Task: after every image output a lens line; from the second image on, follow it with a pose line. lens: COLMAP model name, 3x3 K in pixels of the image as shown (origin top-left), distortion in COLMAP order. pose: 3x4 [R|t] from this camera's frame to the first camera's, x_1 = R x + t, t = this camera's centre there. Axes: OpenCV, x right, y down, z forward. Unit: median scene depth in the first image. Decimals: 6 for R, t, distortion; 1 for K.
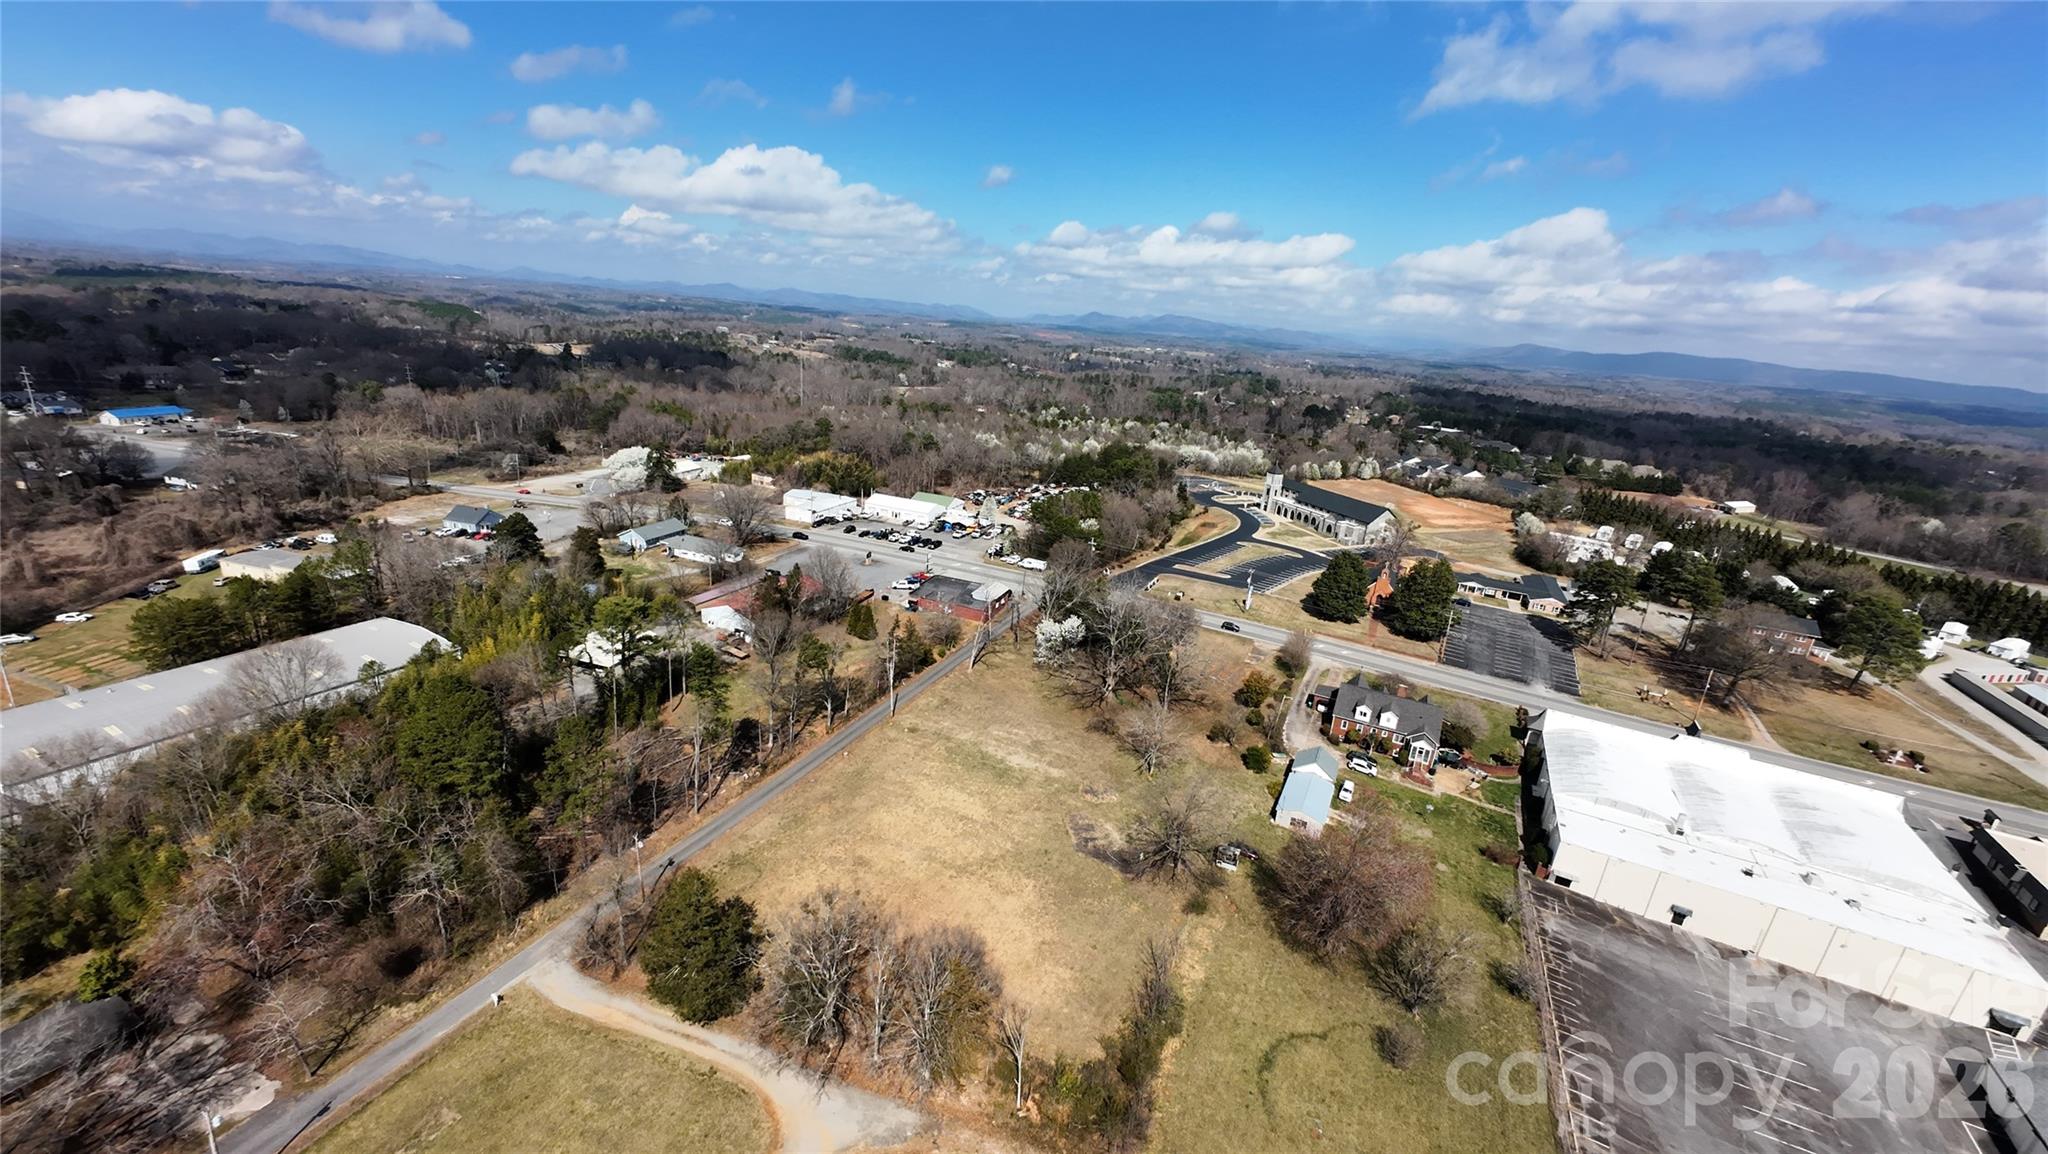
lens RADIAL K [[795.3, 0, 1039.2], [0, 795.3, 587.1], [0, 0, 1]] dist [-0.001959, 0.002394]
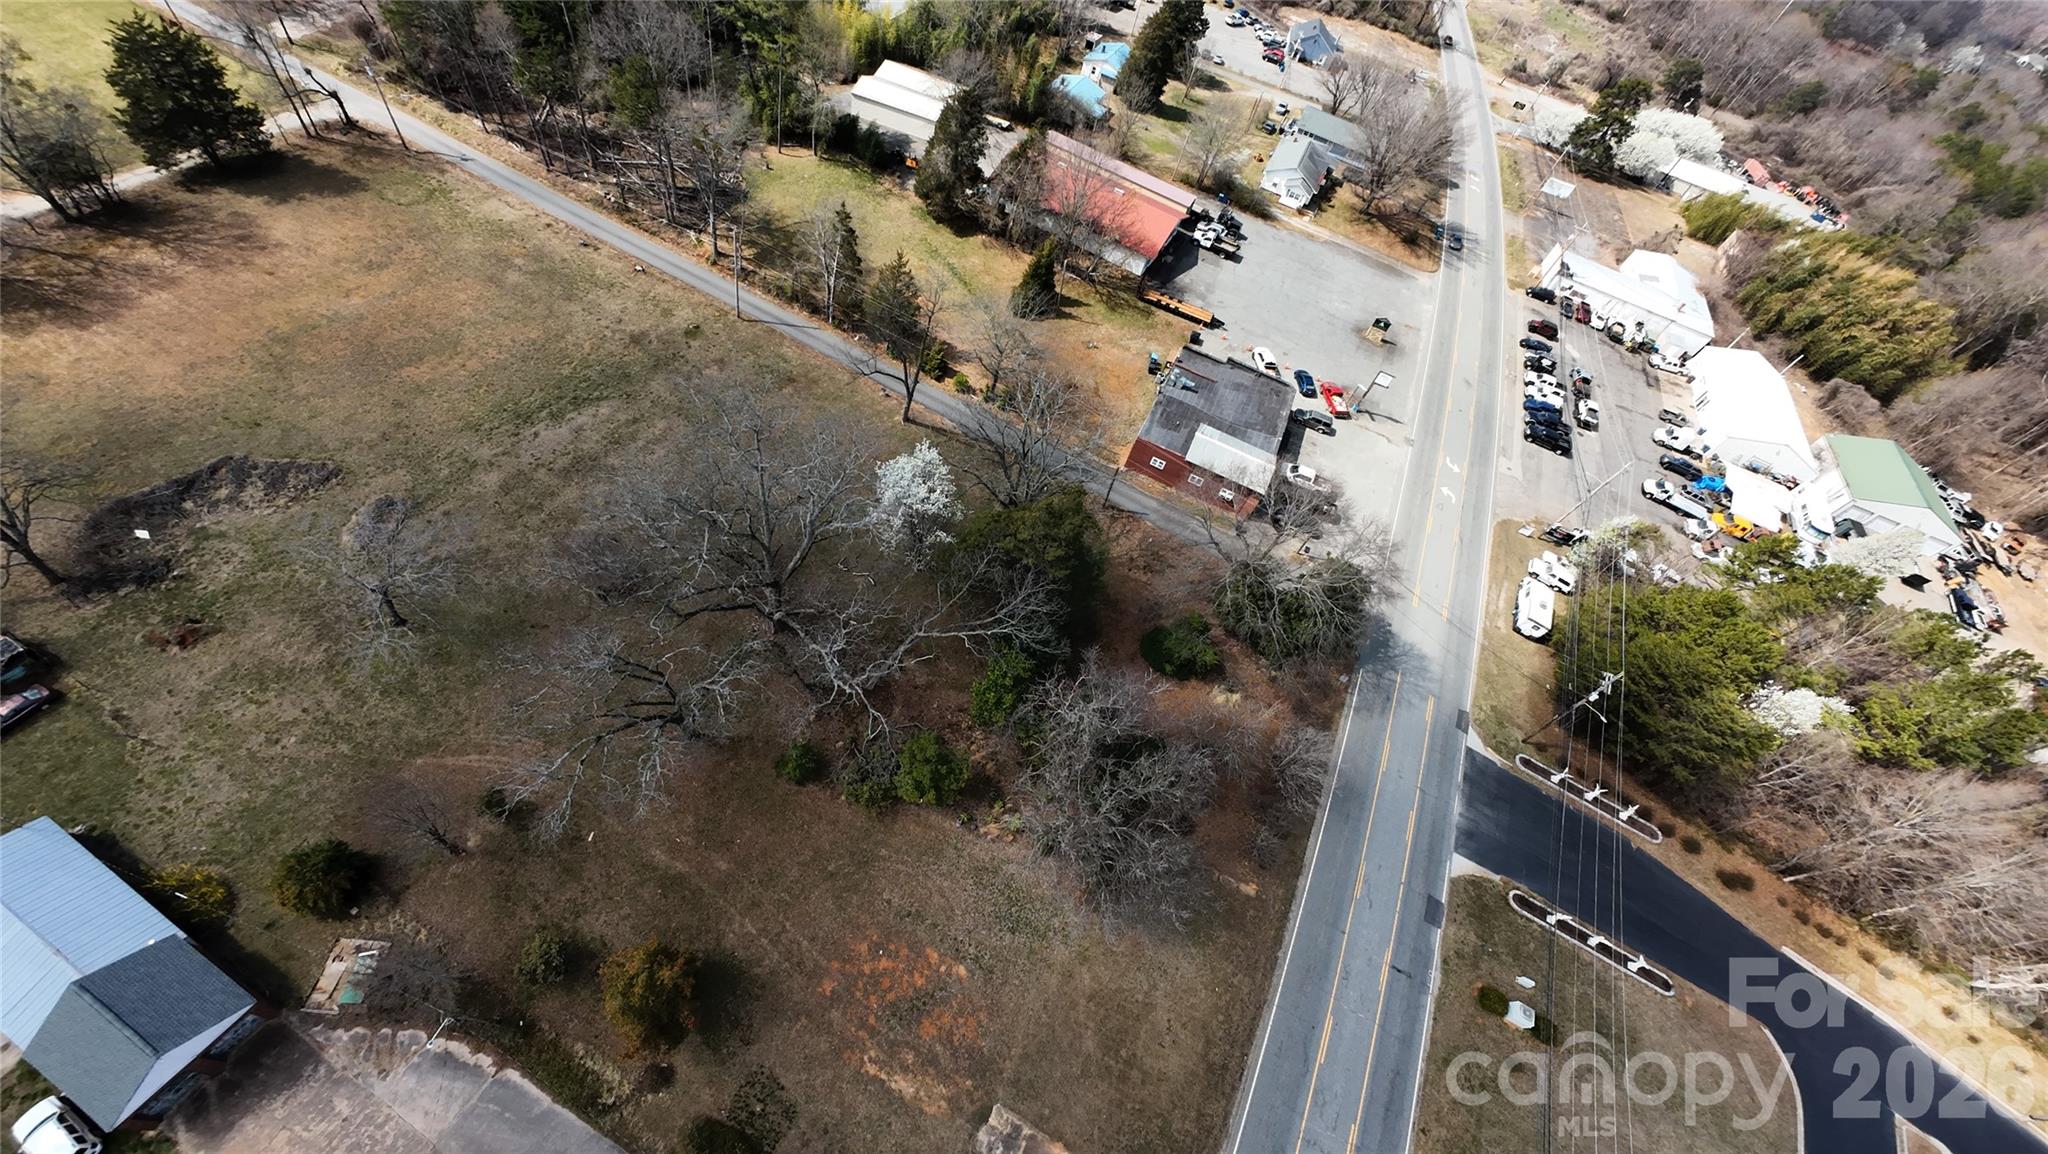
lens RADIAL K [[798.3, 0, 1023.3], [0, 798.3, 574.6], [0, 0, 1]] dist [-0.003625, 0.002617]
pose [[-0.042738, 0.737069, -0.674464, 0.382029], [-0.510508, 0.564186, 0.648903, -0.245479], [0.858810, 0.372052, 0.352168, 1.035506]]
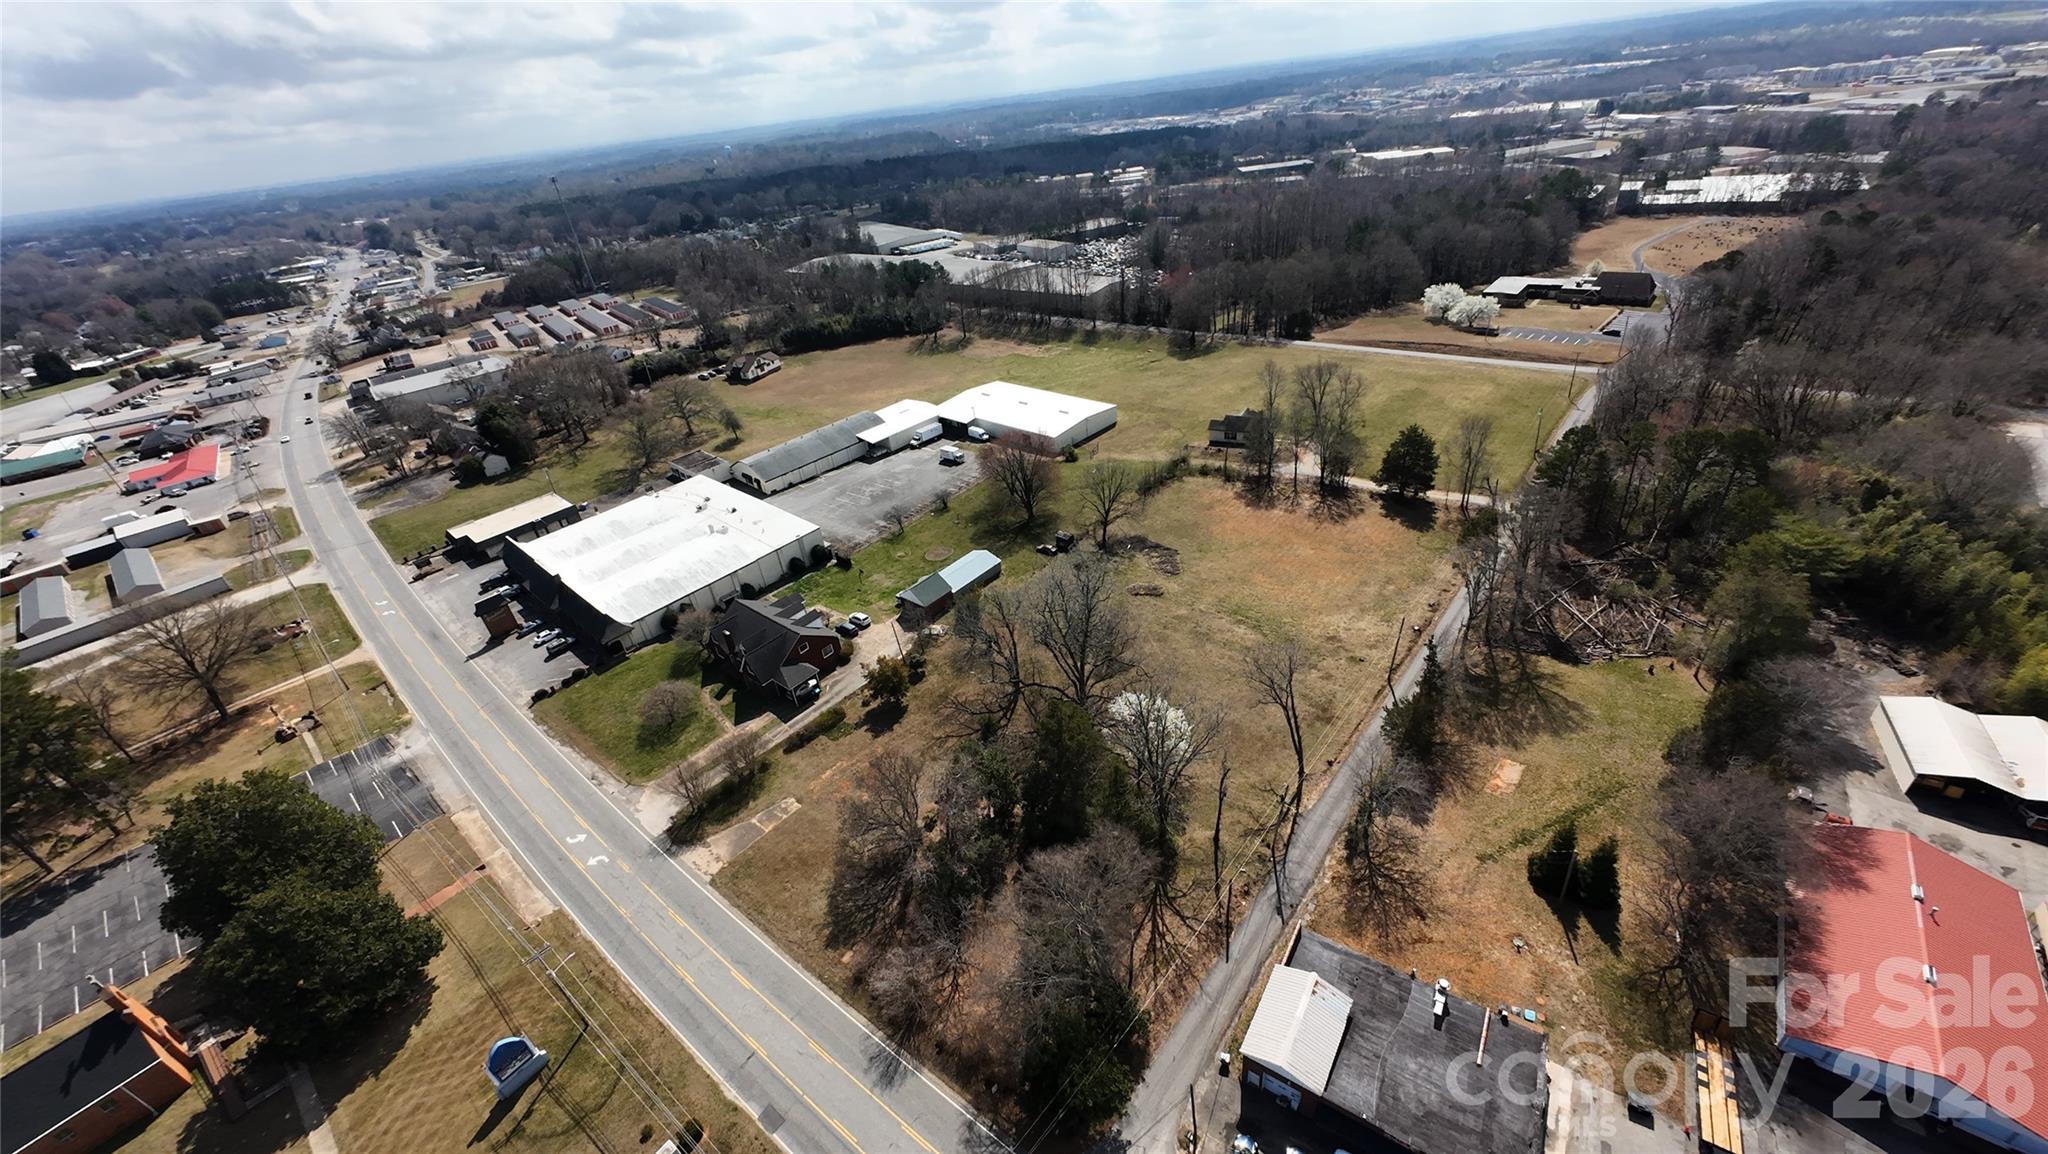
lens RADIAL K [[798.3, 0, 1023.3], [0, 798.3, 574.6], [0, 0, 1]] dist [-0.003625, 0.002617]
pose [[-0.969258, -0.110201, 0.219990, 0.000344], [0.103337, 0.629093, 0.770430, -0.528955], [-0.223296, 0.769479, -0.598366, 1.450236]]
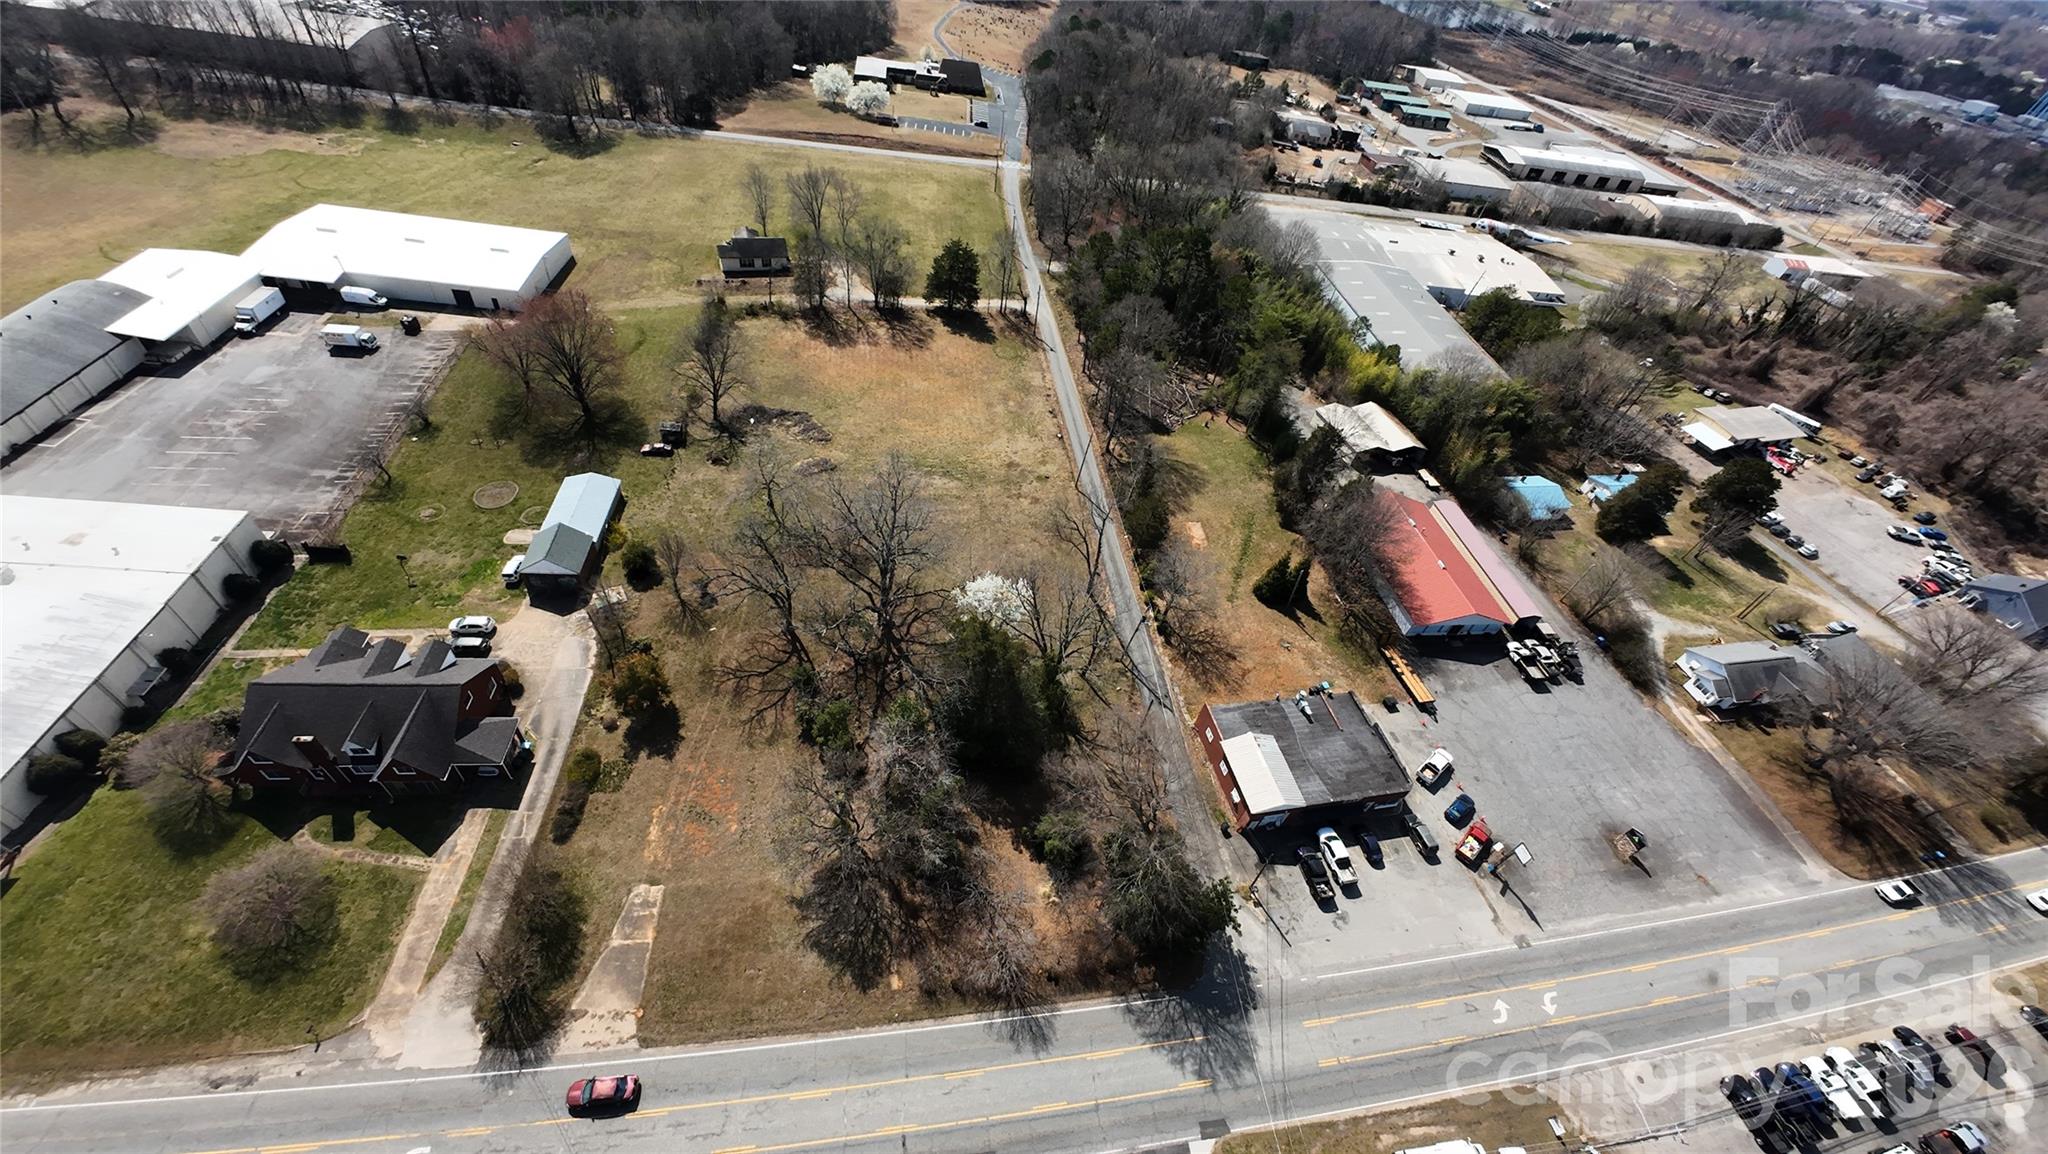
lens RADIAL K [[794.9, 0, 1024.0], [0, 794.9, 577.0], [0, 0, 1]] dist [-0.003229, 0.002404]
pose [[-0.826234, 0.233202, -0.512790, 0.342876], [-0.365833, 0.470088, 0.803233, -0.480032], [0.428372, 0.851254, -0.303090, 1.318265]]
